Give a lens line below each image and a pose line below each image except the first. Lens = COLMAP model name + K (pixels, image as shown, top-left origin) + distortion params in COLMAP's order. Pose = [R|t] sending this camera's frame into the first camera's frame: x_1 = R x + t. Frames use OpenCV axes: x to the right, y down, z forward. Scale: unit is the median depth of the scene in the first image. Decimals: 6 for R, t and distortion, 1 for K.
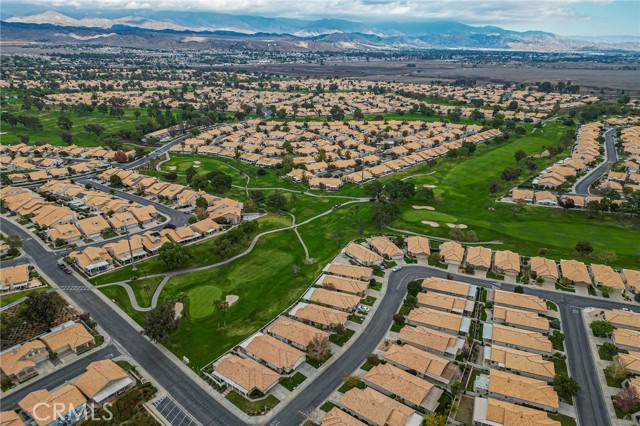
lens RADIAL K [[455.2, 0, 320.0], [0, 455.2, 213.0], [0, 0, 1]] dist [0.064083, -0.067506]
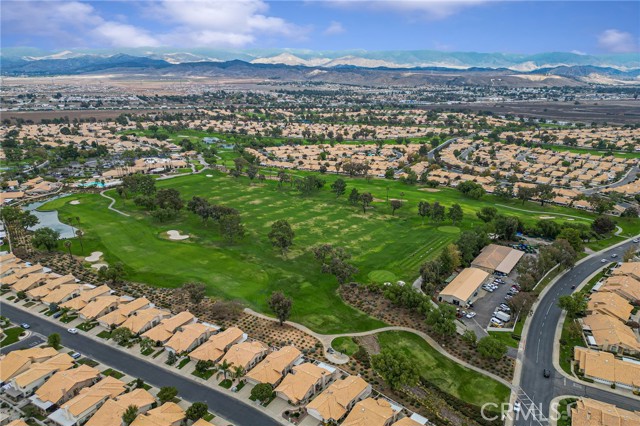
lens RADIAL K [[455.2, 0, 320.0], [0, 455.2, 213.0], [0, 0, 1]] dist [0.064083, -0.067506]
pose [[0.914277, 0.110326, -0.389776, -0.116943], [-0.137102, 0.989689, -0.041463, -0.075409], [0.381183, 0.091348, 0.919976, 0.201376]]
